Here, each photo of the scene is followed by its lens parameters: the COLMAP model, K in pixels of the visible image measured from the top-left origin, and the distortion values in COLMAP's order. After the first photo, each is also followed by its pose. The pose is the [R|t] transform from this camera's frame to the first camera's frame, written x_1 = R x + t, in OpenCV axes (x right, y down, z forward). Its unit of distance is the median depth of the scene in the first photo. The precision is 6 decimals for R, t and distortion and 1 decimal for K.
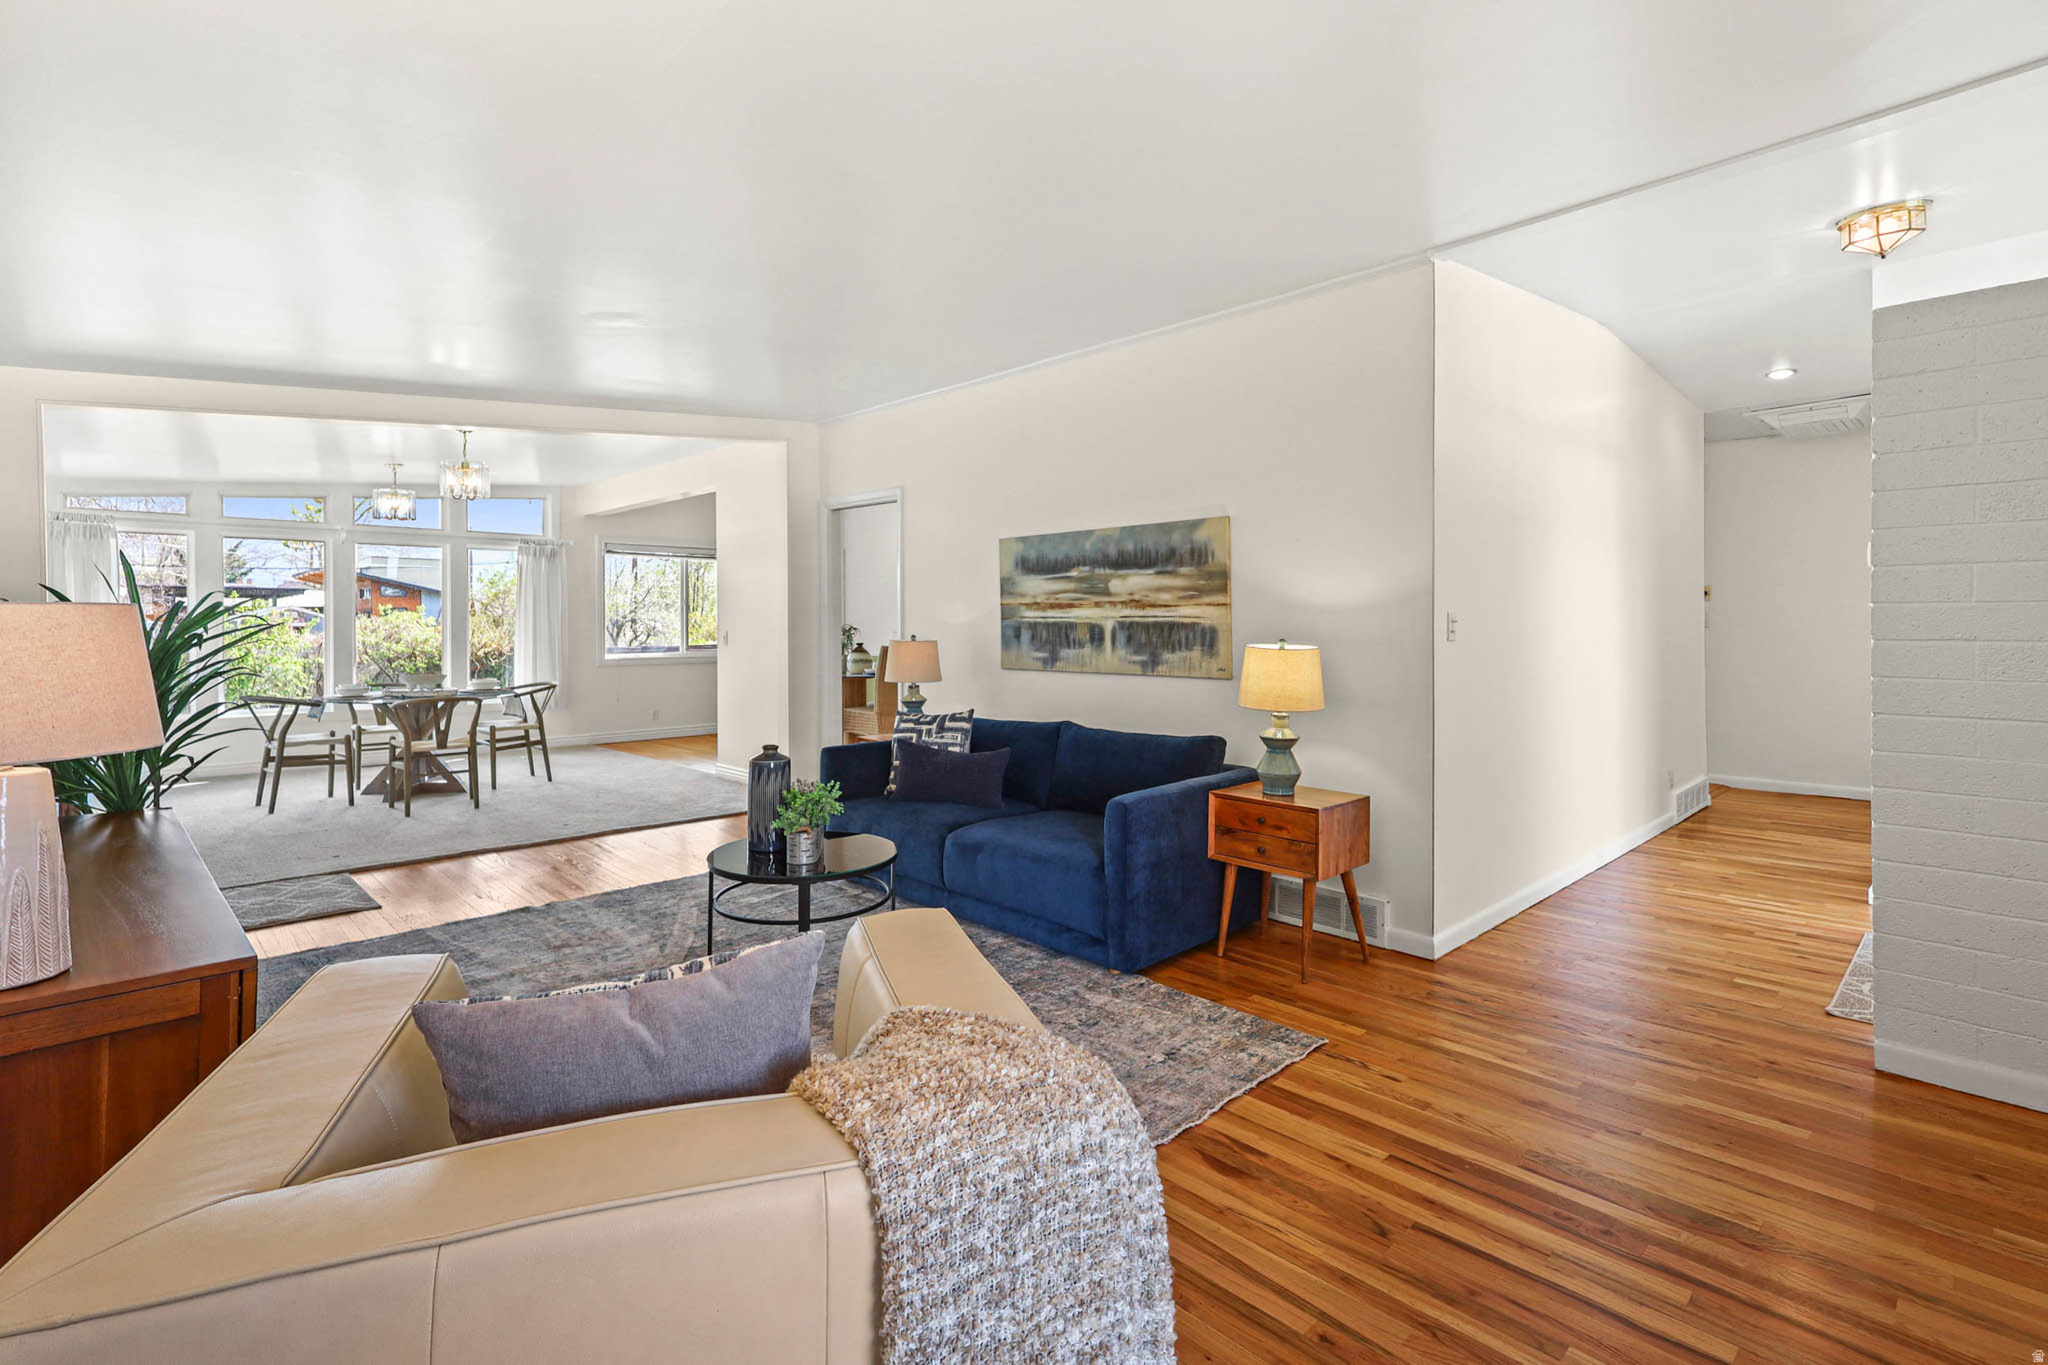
lens RADIAL K [[958.9, 0, 990.5], [0, 958.9, 645.5], [0, 0, 1]] dist [-0.003024, 0.000985]
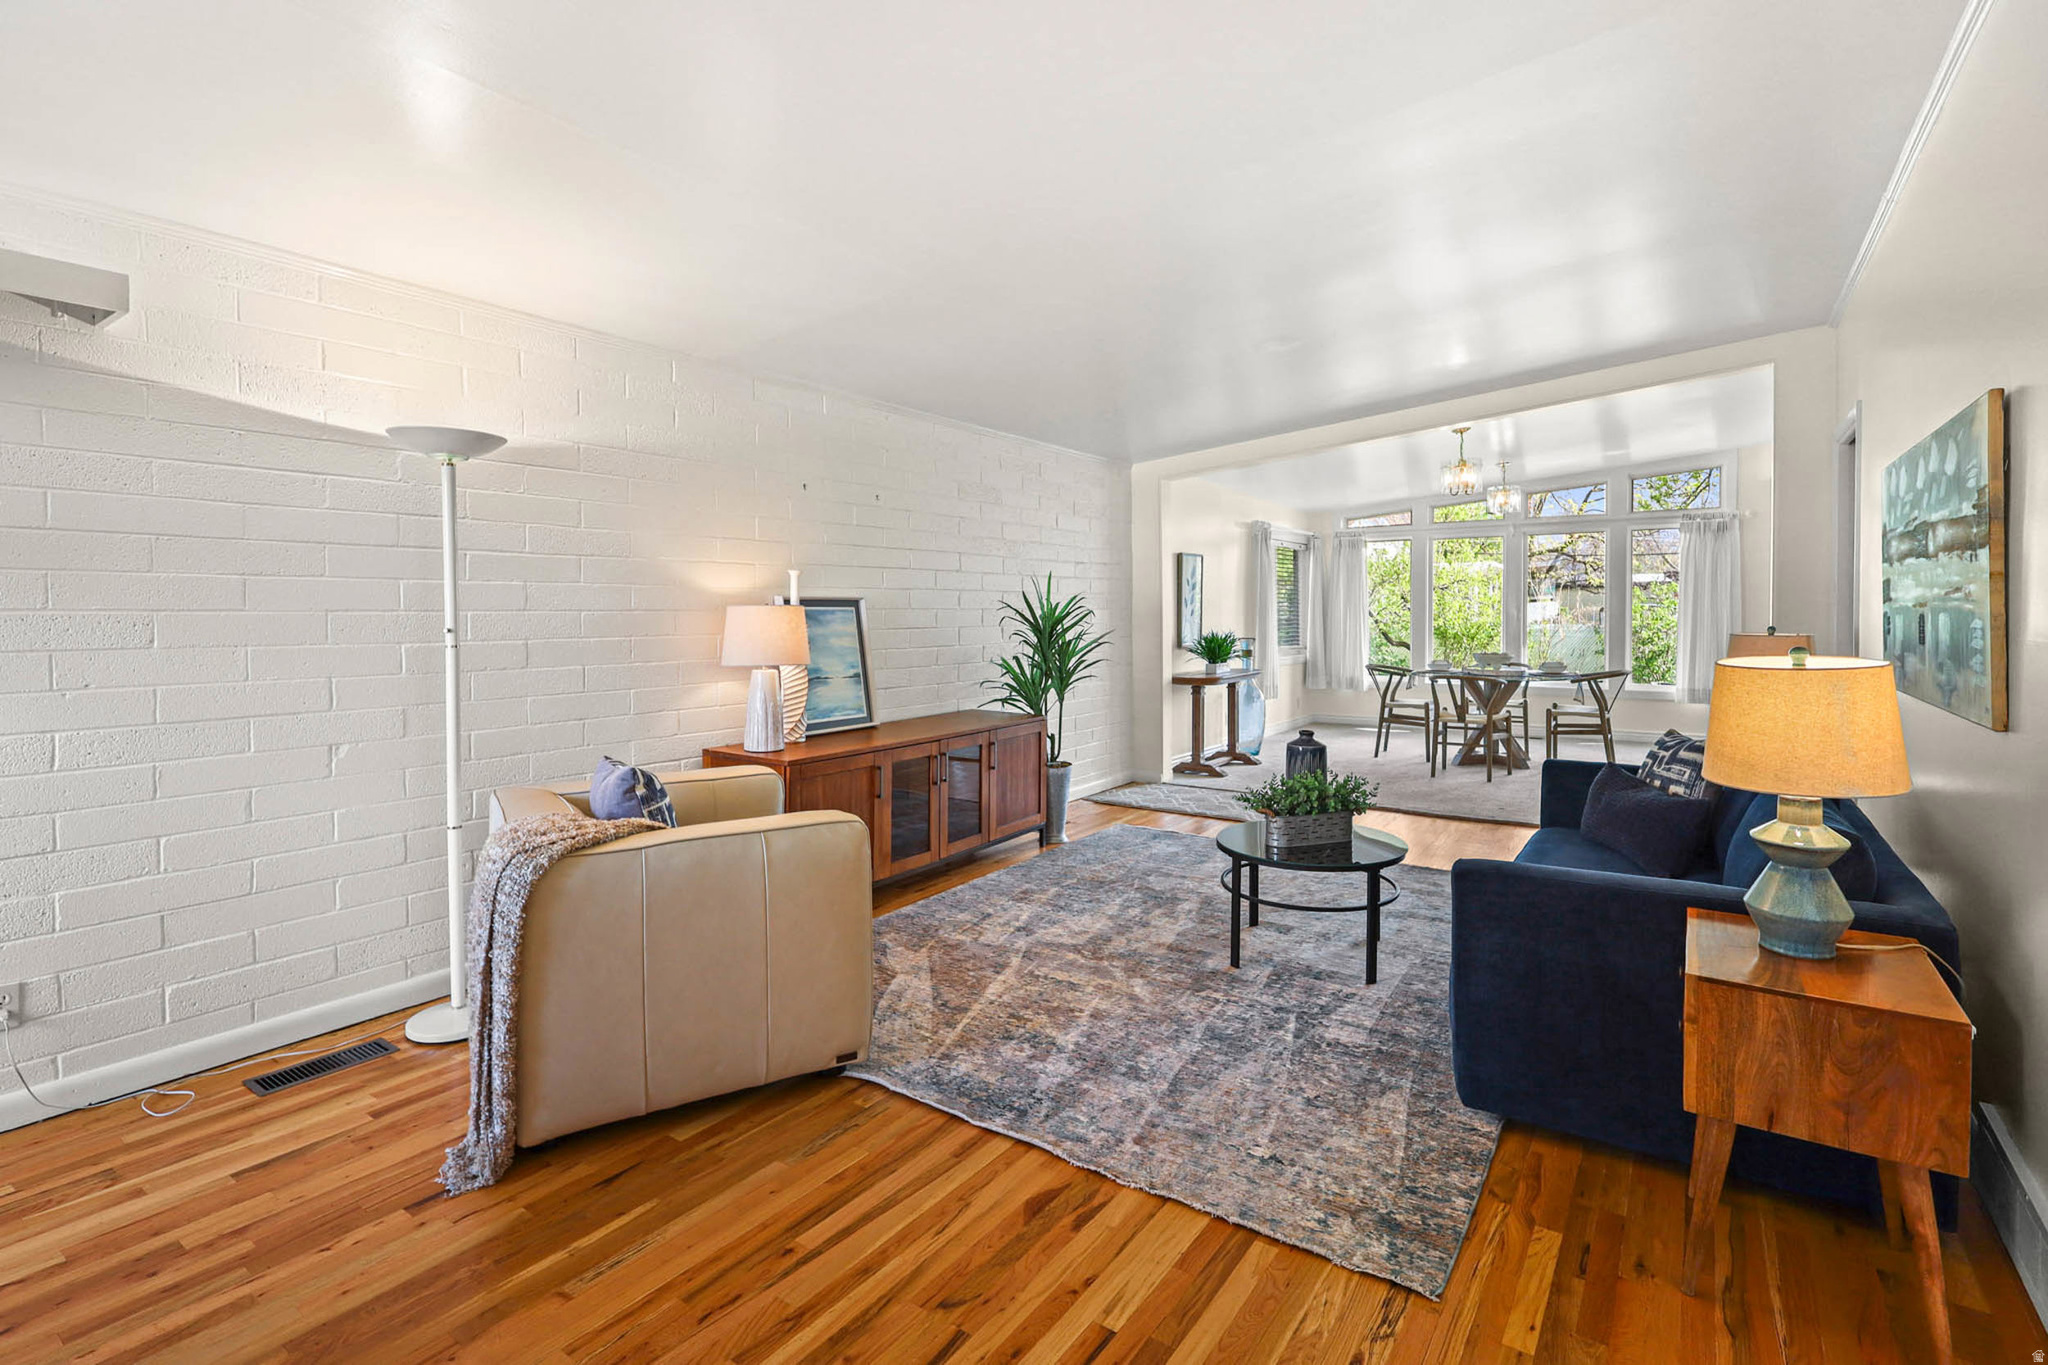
lens RADIAL K [[958.9, 0, 1022.5], [0, 958.9, 627.7], [0, 0, 1]] dist [-0.003024, 0.000985]
pose [[0.205263, 0.017836, -0.978544, 0.787226], [-0.014572, 0.999779, 0.015167, -0.021144], [0.978598, 0.011146, 0.205477, 0.537032]]
